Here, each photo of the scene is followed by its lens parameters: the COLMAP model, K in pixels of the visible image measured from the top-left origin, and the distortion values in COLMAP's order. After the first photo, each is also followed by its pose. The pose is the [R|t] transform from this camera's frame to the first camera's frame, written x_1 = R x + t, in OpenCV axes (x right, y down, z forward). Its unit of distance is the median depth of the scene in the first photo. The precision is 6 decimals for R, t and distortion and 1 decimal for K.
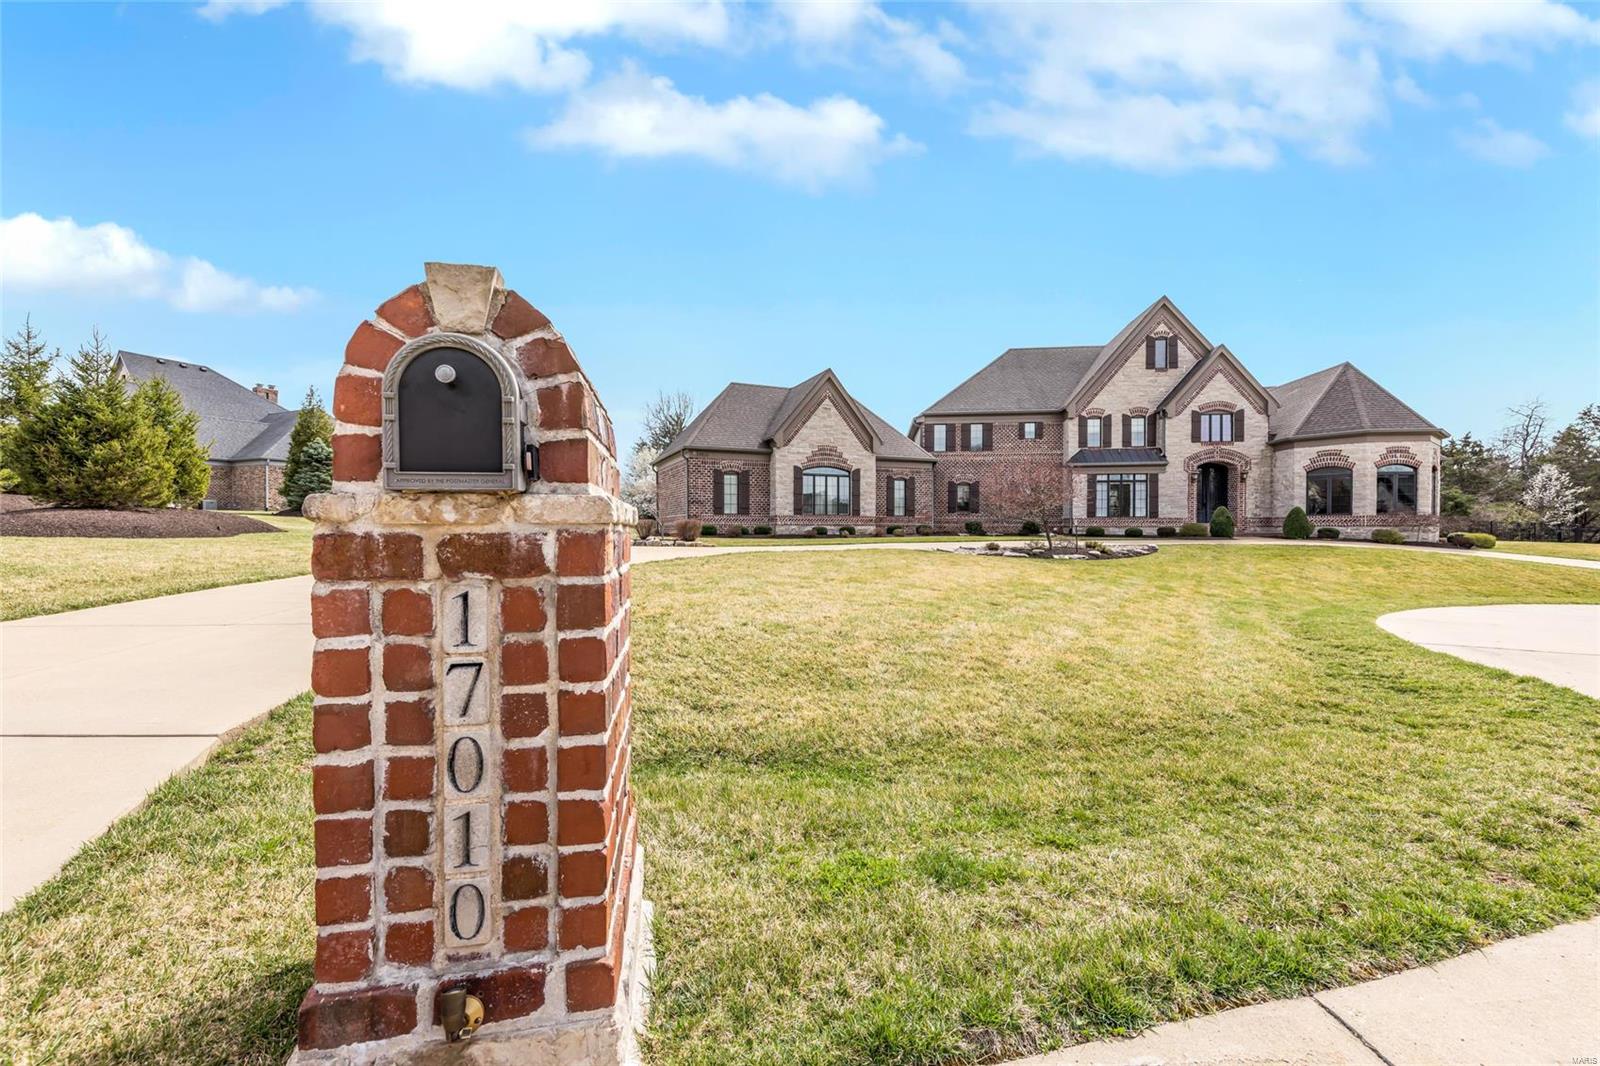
lens RADIAL K [[611.1, 0, 807.9], [0, 611.1, 538.4], [0, 0, 1]] dist [0.005301, -0.000196]
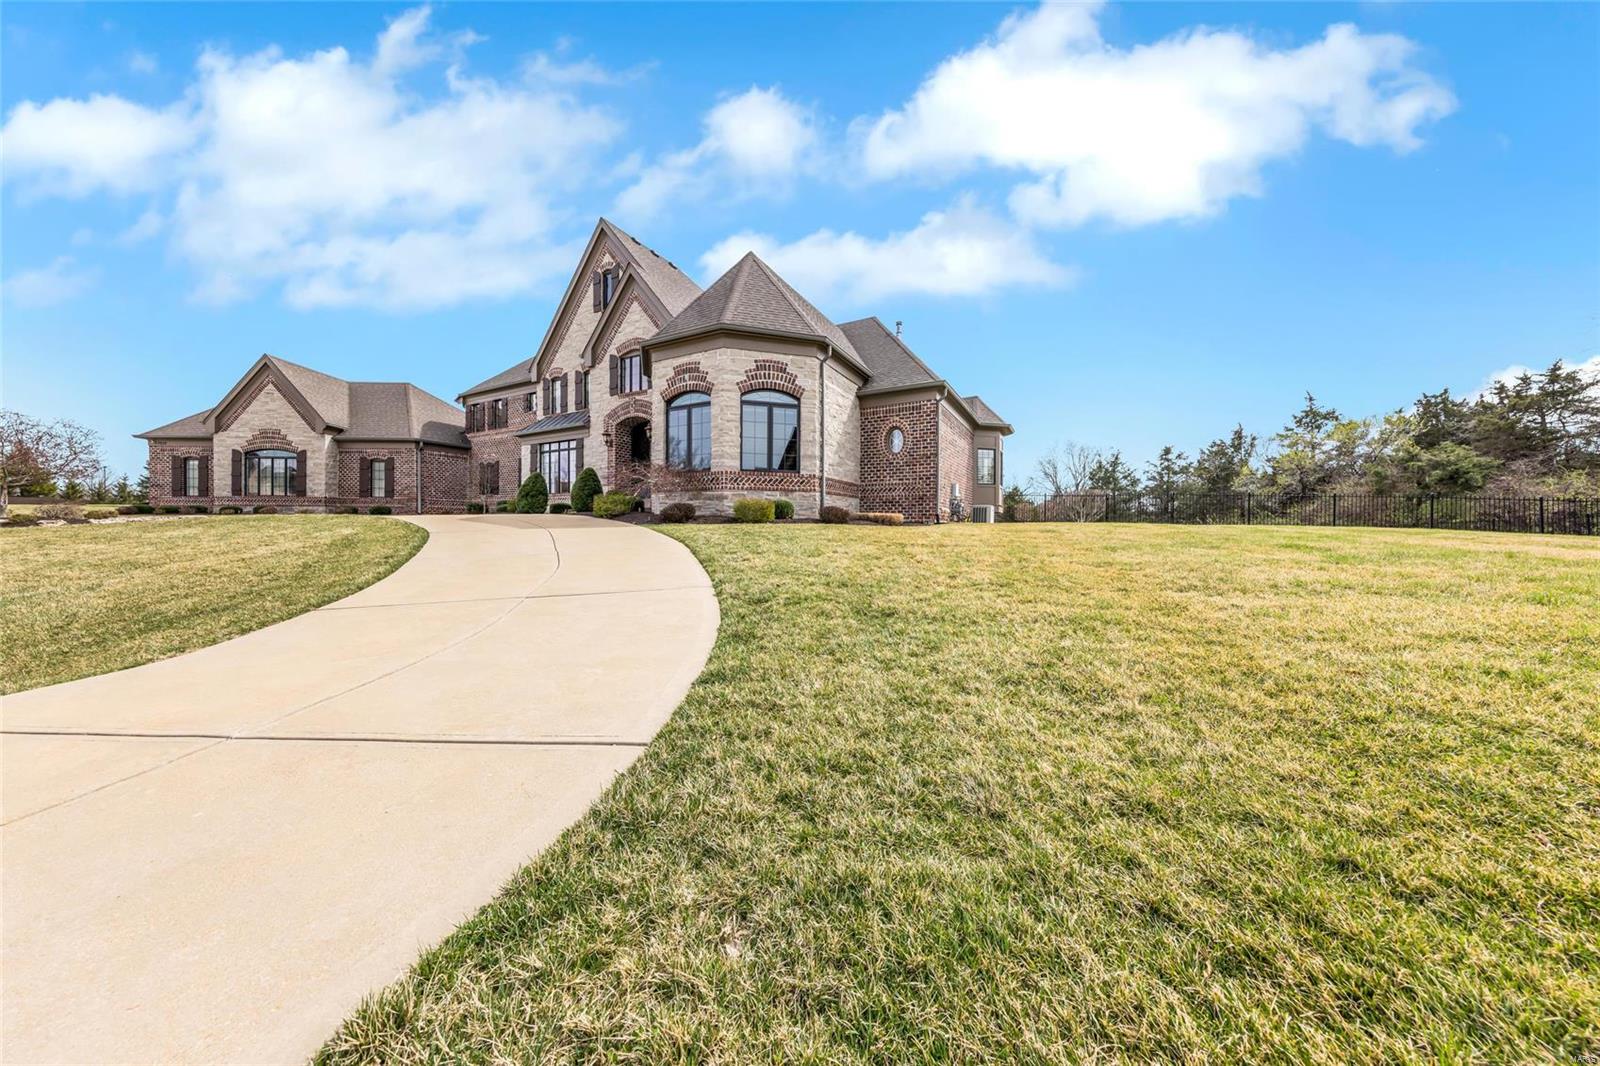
lens RADIAL K [[493.2, 0, 796.1], [0, 493.2, 531.3], [0, 0, 1]] dist [0.002136, 0.000031]
pose [[0.929862, 0.005381, -0.367870, 1.078749], [-0.008056, 0.999951, -0.005736, 0.018745], [0.367821, 0.008297, 0.929860, 0.500710]]
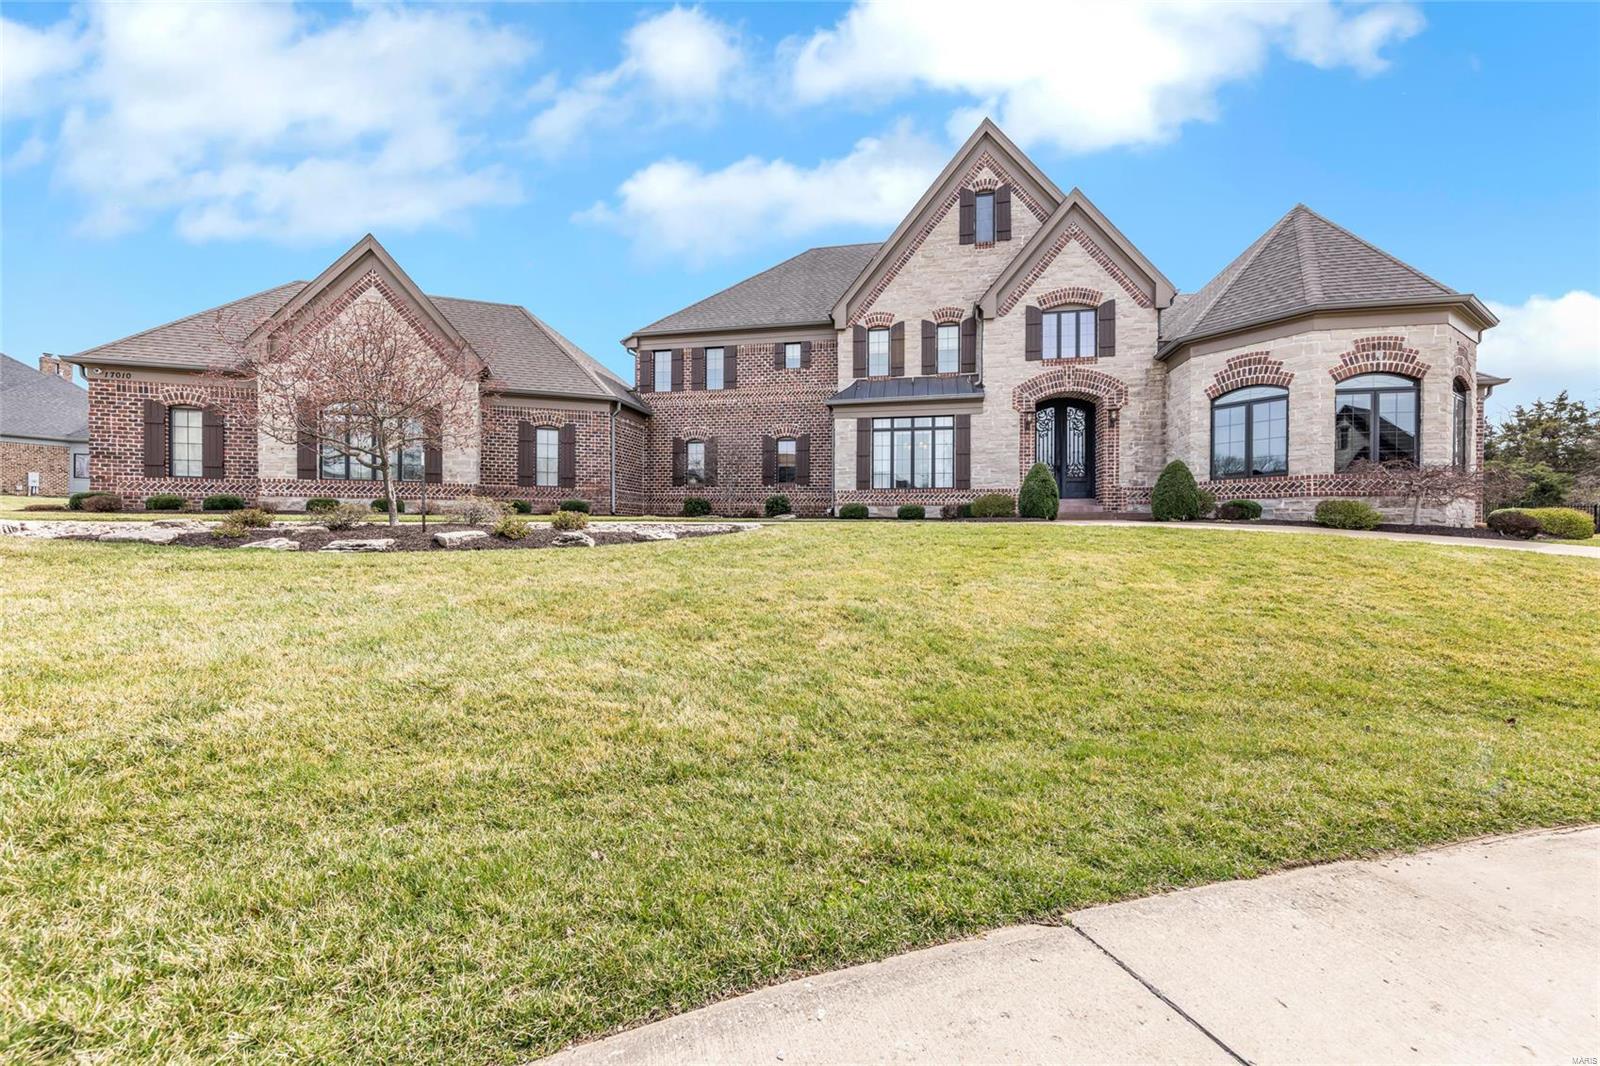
lens RADIAL K [[611.1, 0, 796.2], [0, 611.1, 534.6], [0, 0, 1]] dist [0.005301, -0.000196]
pose [[0.996618, 0.004638, -0.082045, 0.454934], [-0.005344, 0.999950, -0.008396, 0.016410], [0.082002, 0.008806, 0.996593, 0.397505]]
